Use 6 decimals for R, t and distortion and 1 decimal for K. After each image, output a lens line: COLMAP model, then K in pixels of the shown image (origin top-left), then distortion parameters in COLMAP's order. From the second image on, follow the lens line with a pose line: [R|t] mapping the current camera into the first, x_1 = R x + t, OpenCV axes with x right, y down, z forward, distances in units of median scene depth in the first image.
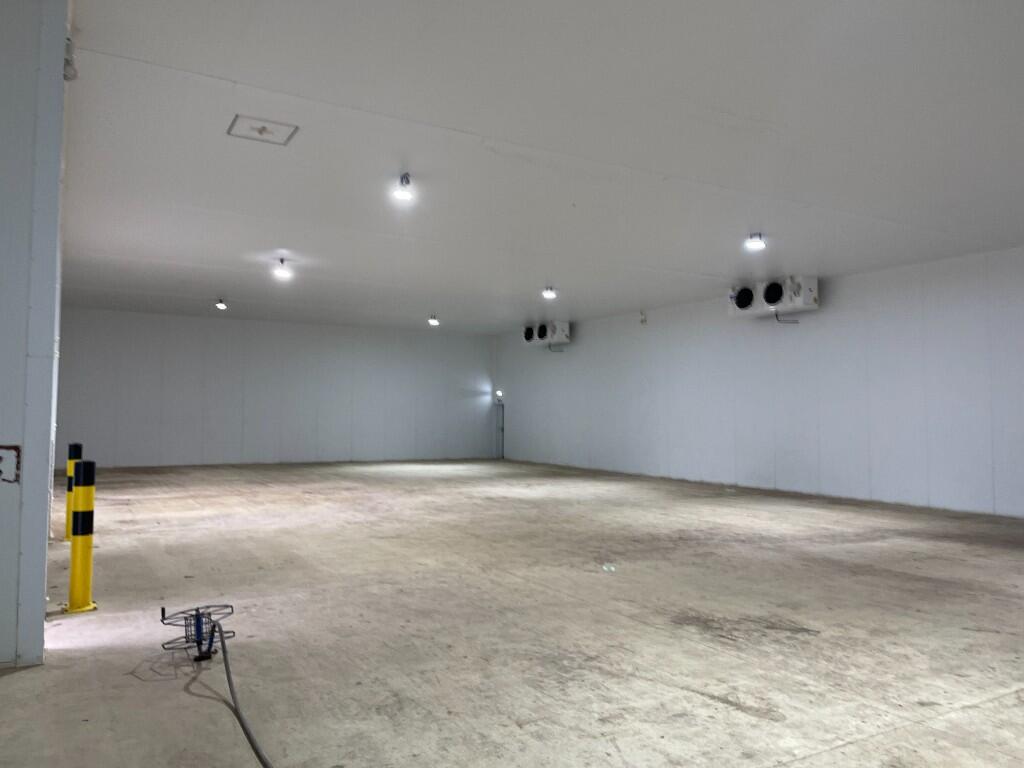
lens RADIAL K [[784.3, 0, 504.7], [0, 784.3, 372.4], [0, 0, 1]] dist [0.079219, -0.104629]
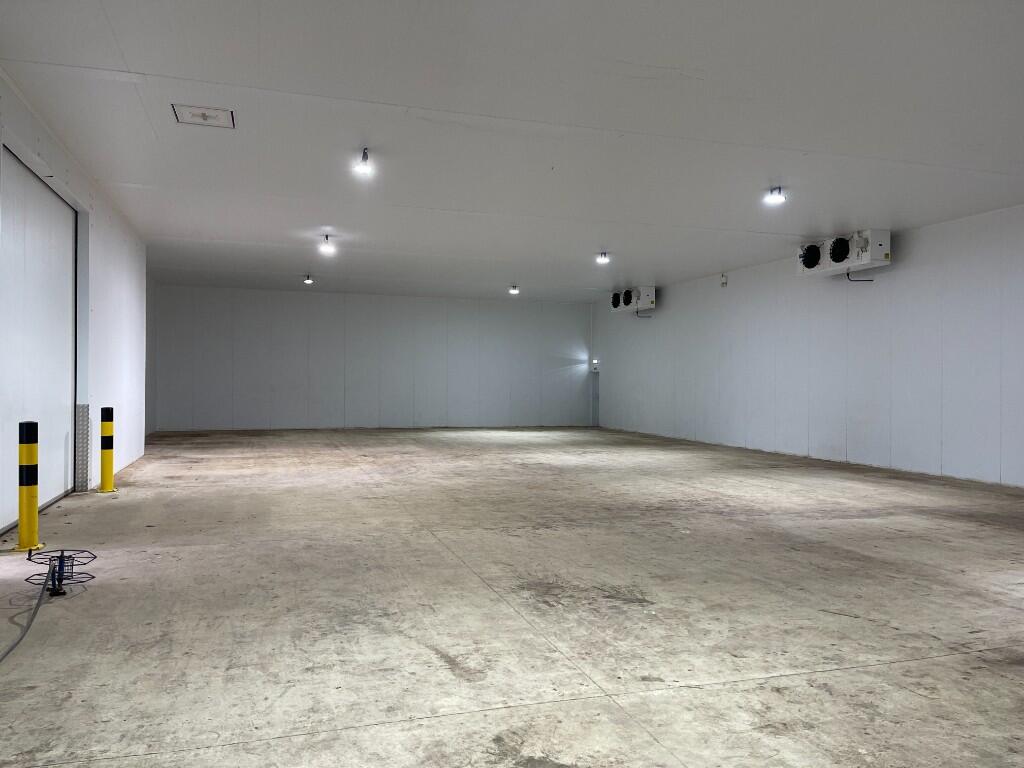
lens RADIAL K [[784.3, 0, 513.3], [0, 784.3, 375.9], [0, 0, 1]] dist [0.079219, -0.104629]
pose [[0.977318, -0.002503, -0.211764, 0.329272], [0.011879, 0.999004, 0.043018, 0.003516], [0.211445, -0.044558, 0.976374, 0.024245]]
